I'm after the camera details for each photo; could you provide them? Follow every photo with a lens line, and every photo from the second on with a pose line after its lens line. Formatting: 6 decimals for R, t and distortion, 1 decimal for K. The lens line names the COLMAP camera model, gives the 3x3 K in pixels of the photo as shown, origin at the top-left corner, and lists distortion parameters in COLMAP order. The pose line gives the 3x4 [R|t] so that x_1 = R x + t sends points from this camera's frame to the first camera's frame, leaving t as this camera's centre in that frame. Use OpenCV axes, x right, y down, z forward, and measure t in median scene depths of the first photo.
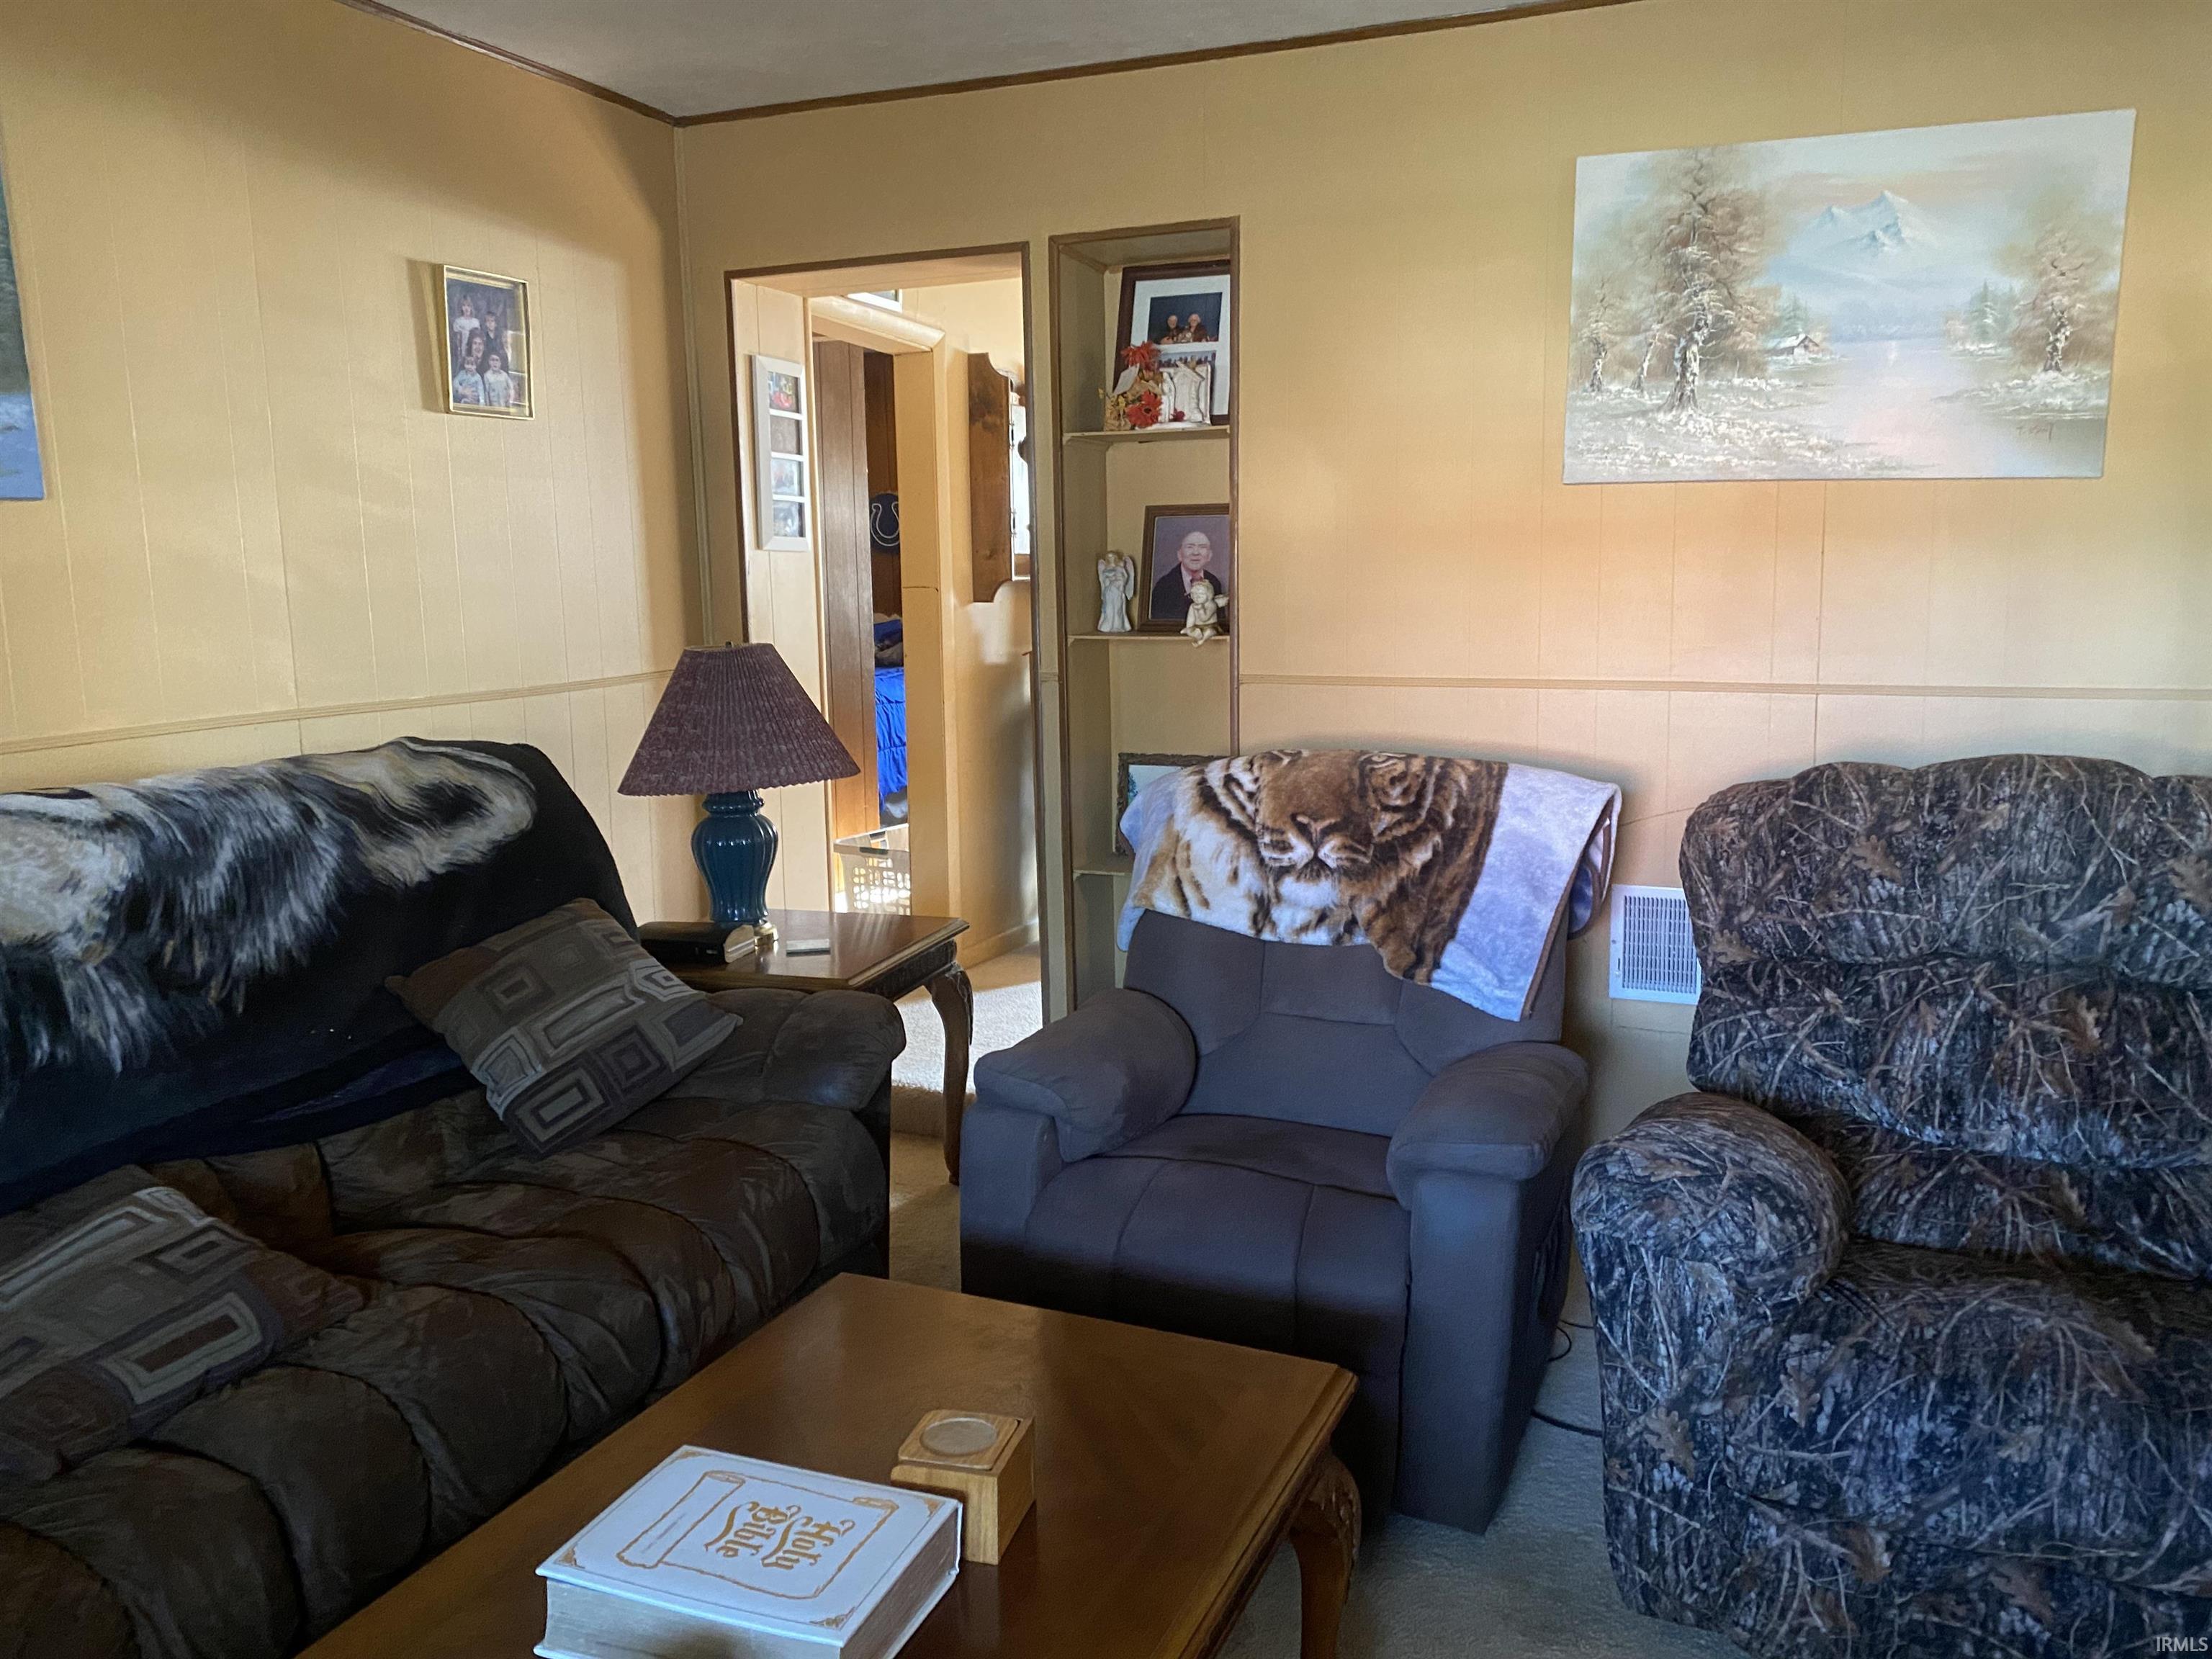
lens RADIAL K [[1703.2, 0, 1111.7], [0, 1703.2, 791.8], [0, 0, 1]] dist [0.004221, -0.003275]
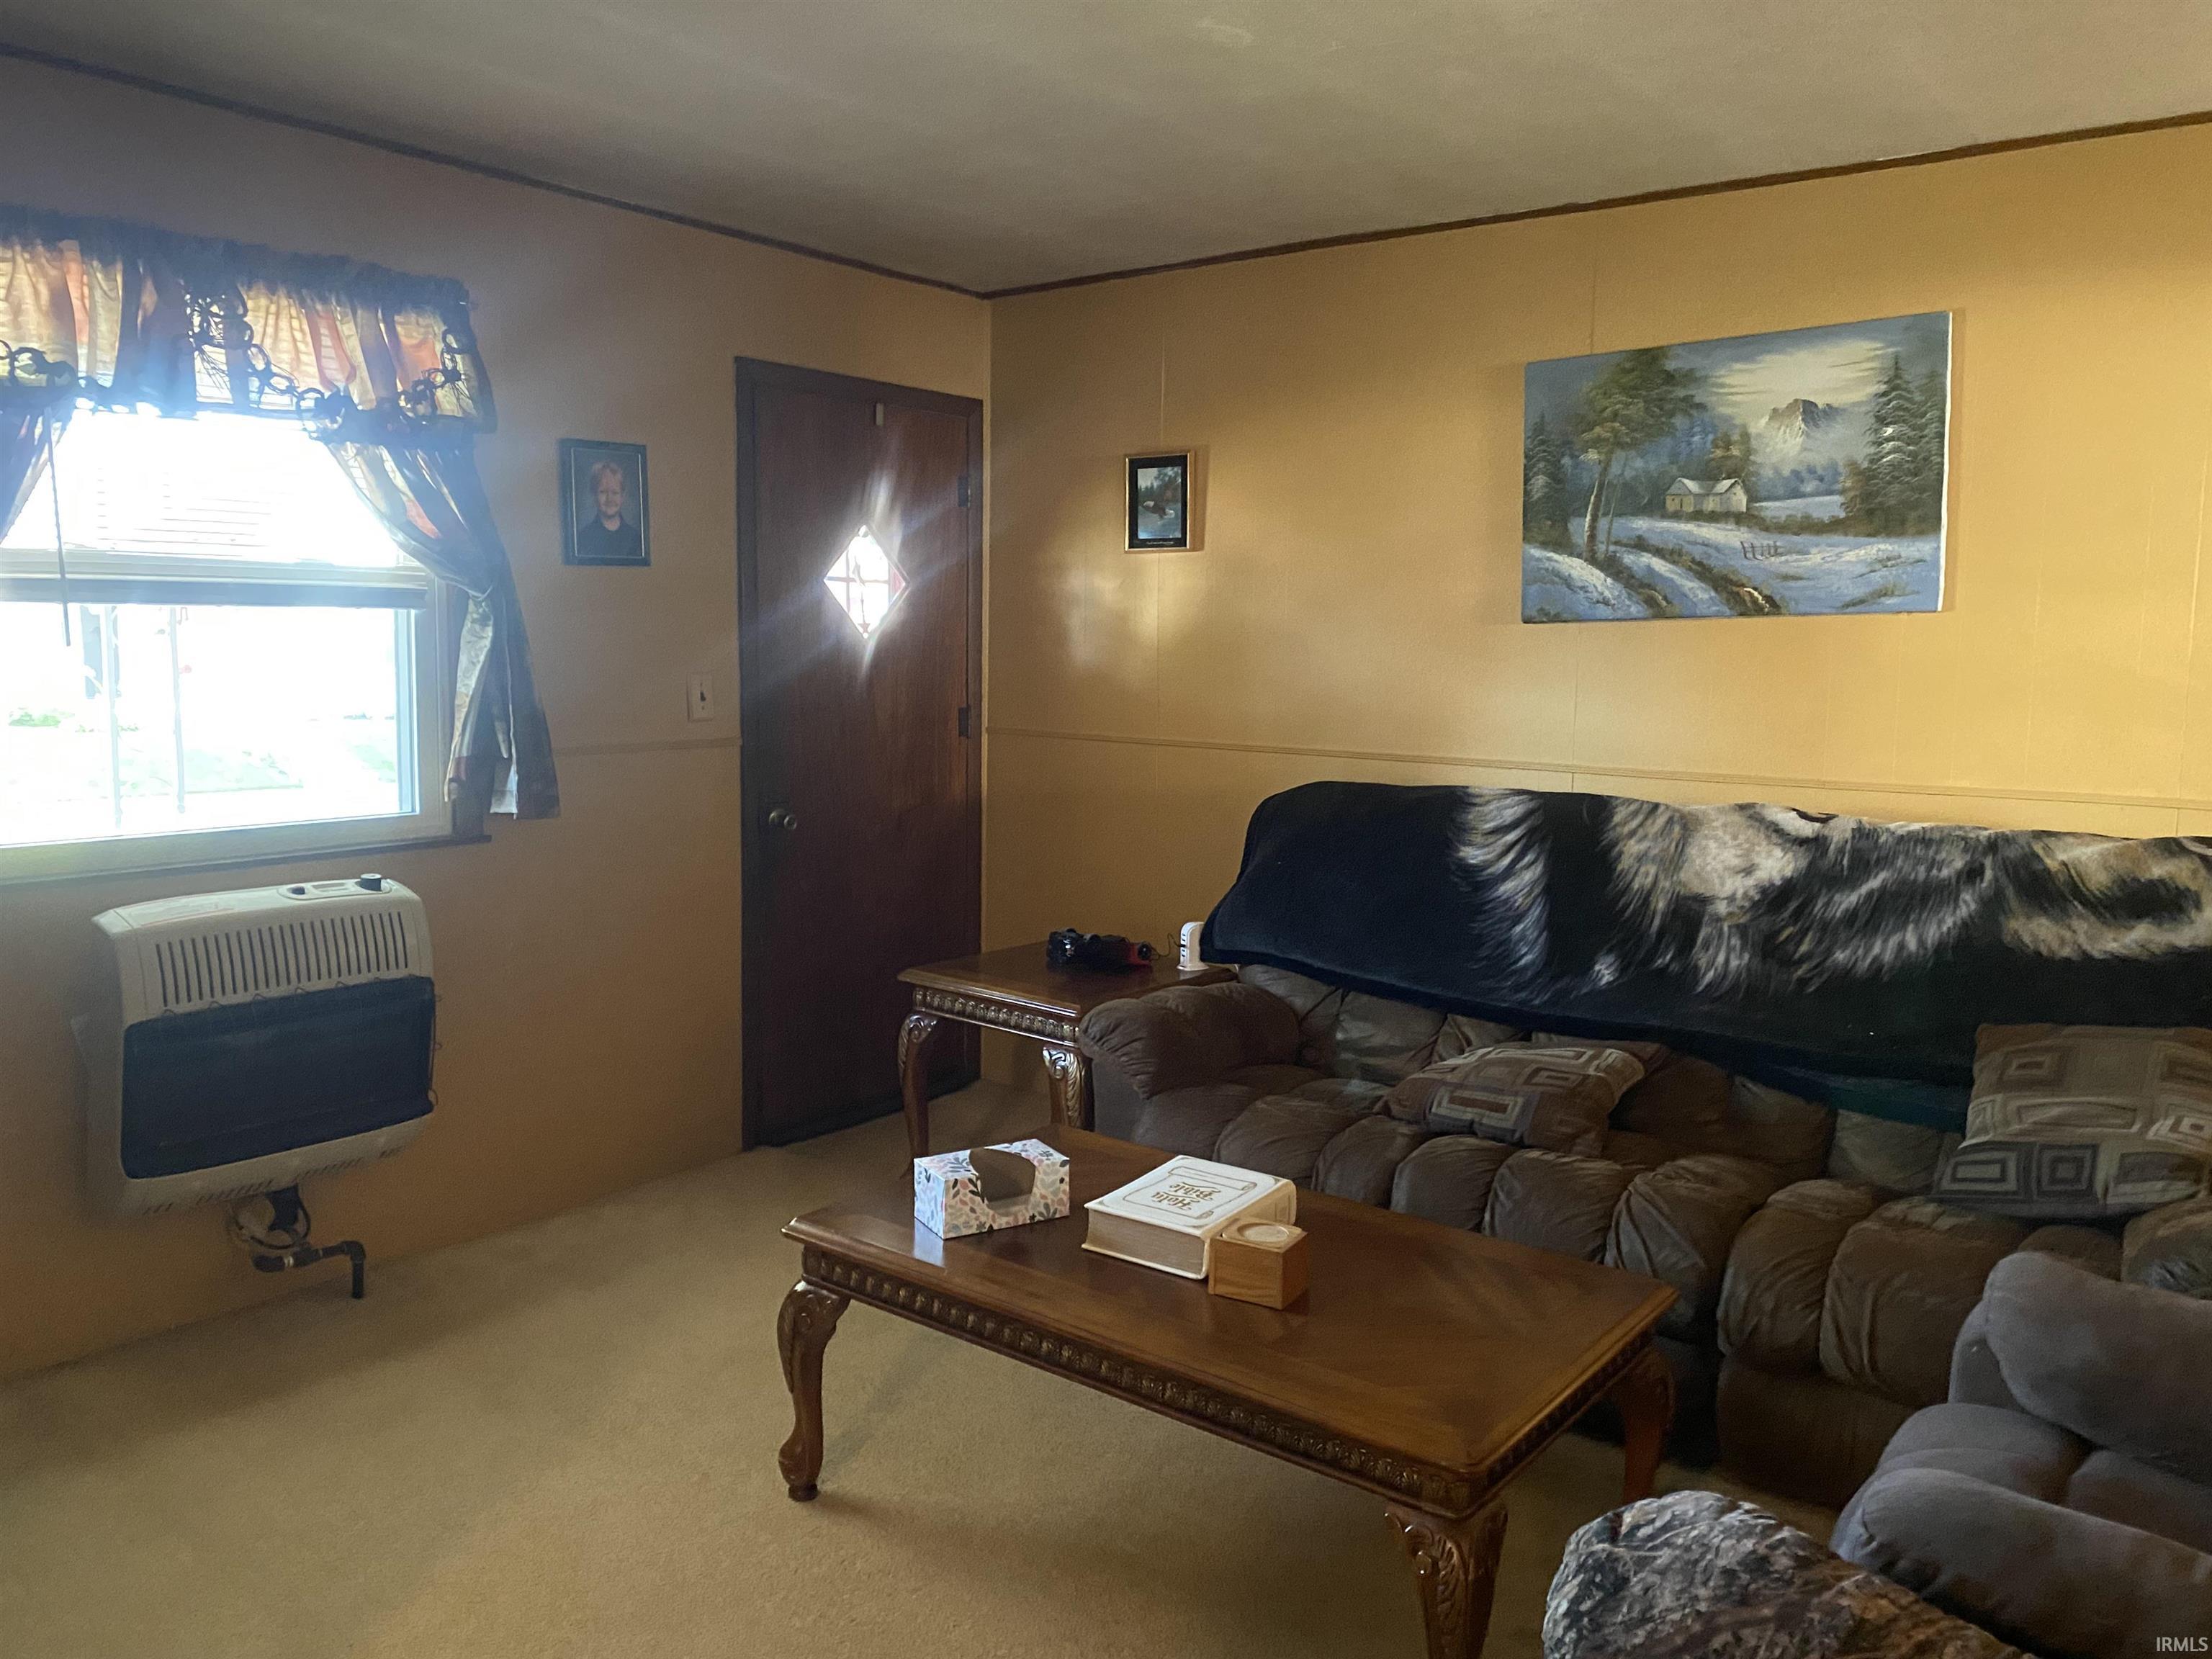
lens RADIAL K [[1703.2, 0, 1111.7], [0, 1703.2, 791.8], [0, 0, 1]] dist [0.004221, -0.003275]
pose [[-0.257351, 0.100850, -0.961041, 0.892993], [-0.140589, 0.980049, 0.140492, -0.134848], [0.956036, 0.171268, -0.238039, 0.751720]]
